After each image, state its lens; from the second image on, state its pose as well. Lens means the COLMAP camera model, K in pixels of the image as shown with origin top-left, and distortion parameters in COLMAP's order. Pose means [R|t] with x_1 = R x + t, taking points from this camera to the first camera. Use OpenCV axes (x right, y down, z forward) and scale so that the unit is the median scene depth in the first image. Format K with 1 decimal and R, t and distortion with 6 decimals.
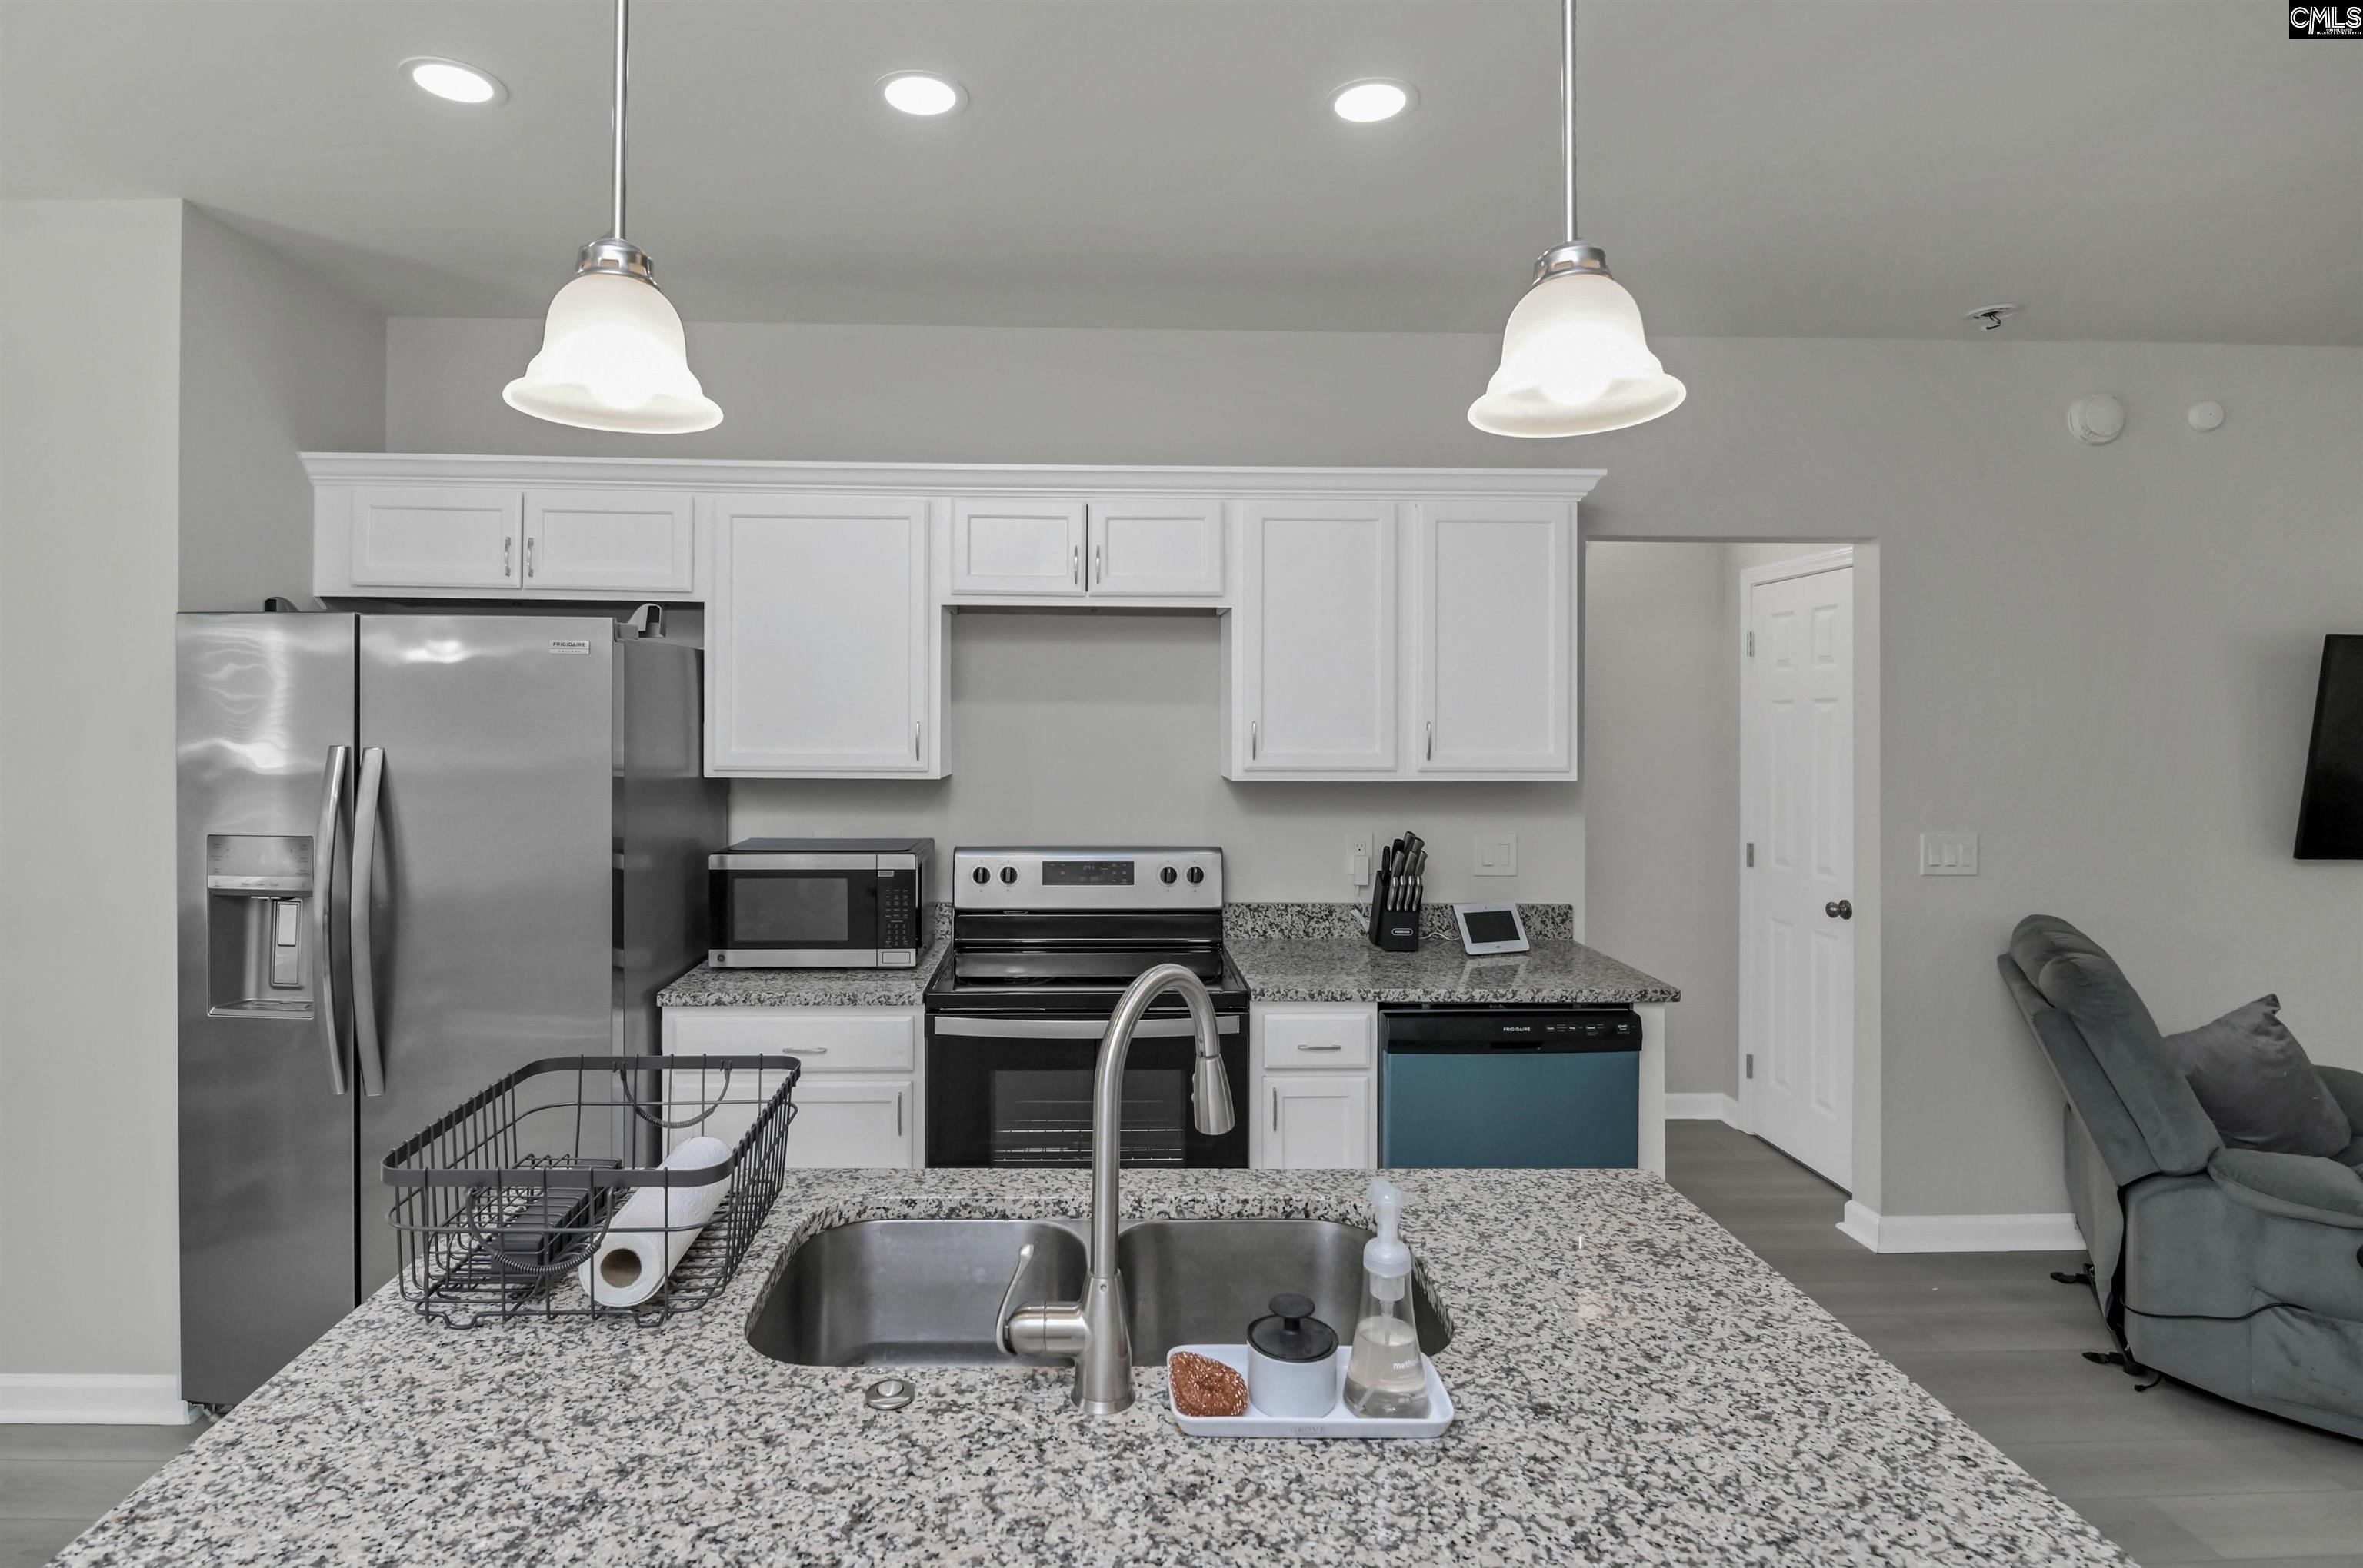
lens RADIAL K [[1179.6, 0, 1174.5], [0, 1179.6, 742.6], [0, 0, 1]] dist [0.000230, -0.002614]
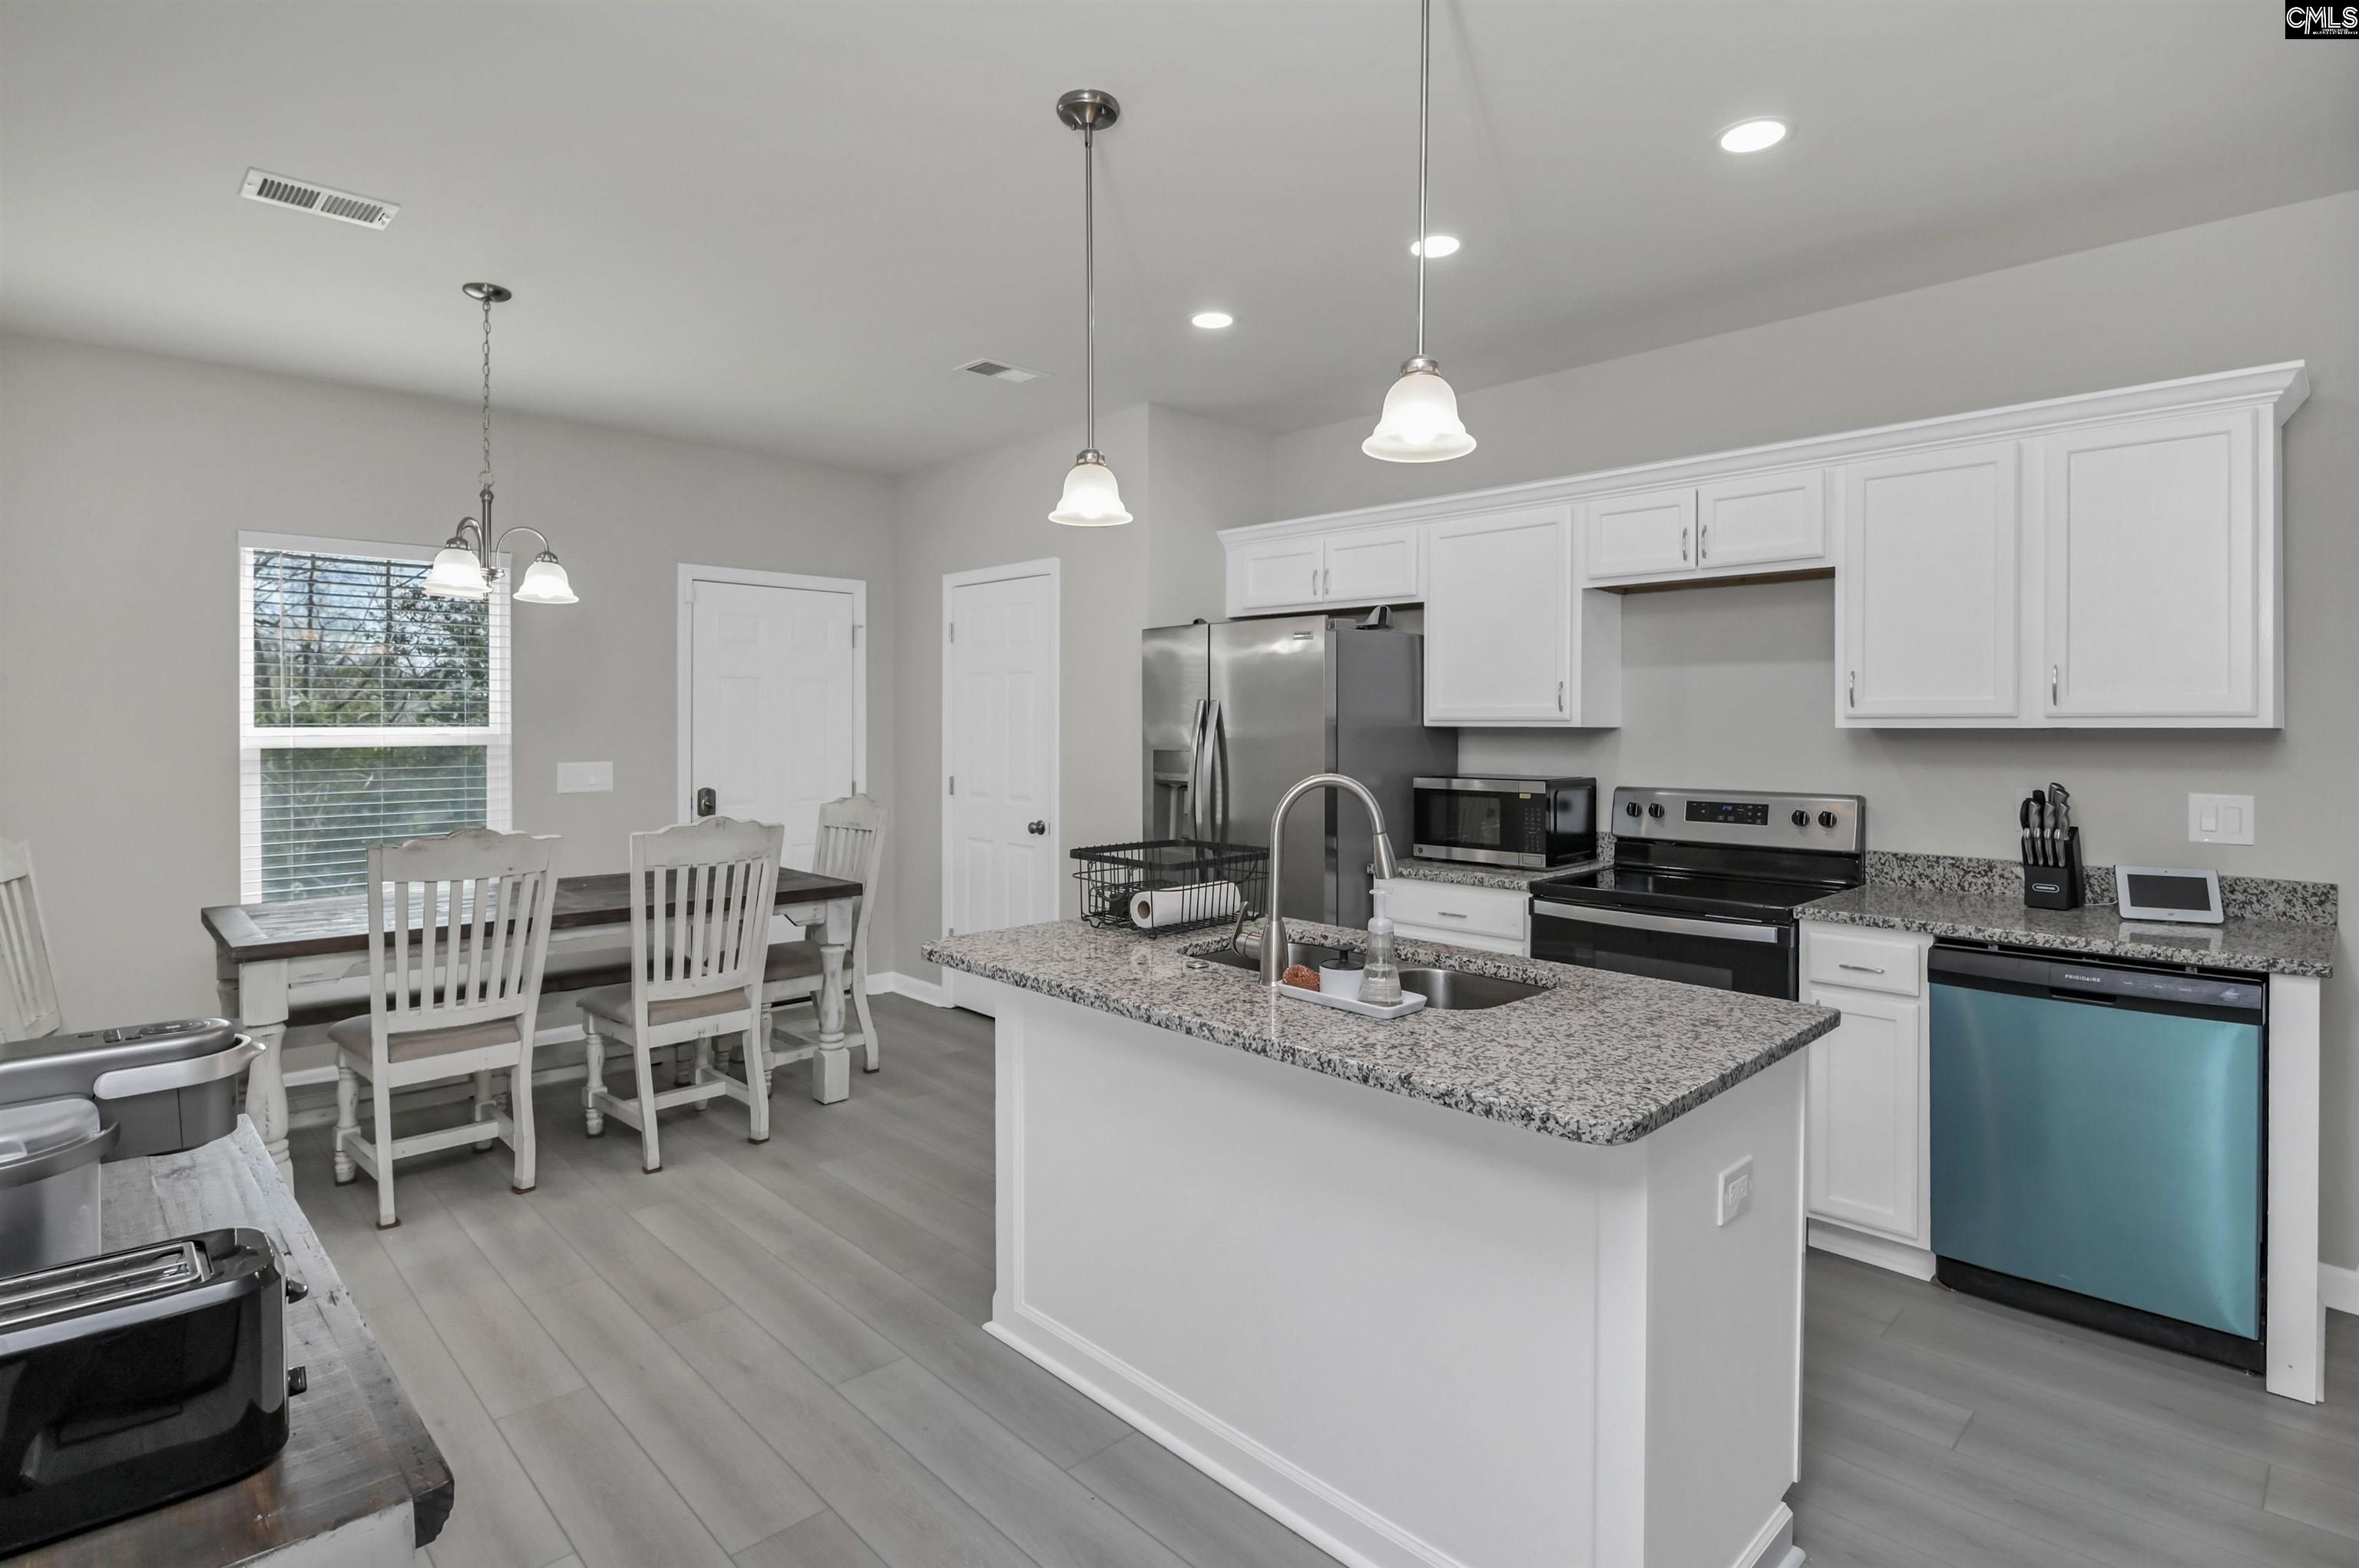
lens RADIAL K [[1177.7, 0, 1226.7], [0, 1177.7, 739.0], [0, 0, 1]] dist [0.000230, -0.002614]
pose [[0.695931, 0.002718, -0.718103, 0.430462], [-0.008559, 0.999953, -0.004510, 0.052028], [0.718057, 0.009285, 0.695922, -0.142951]]
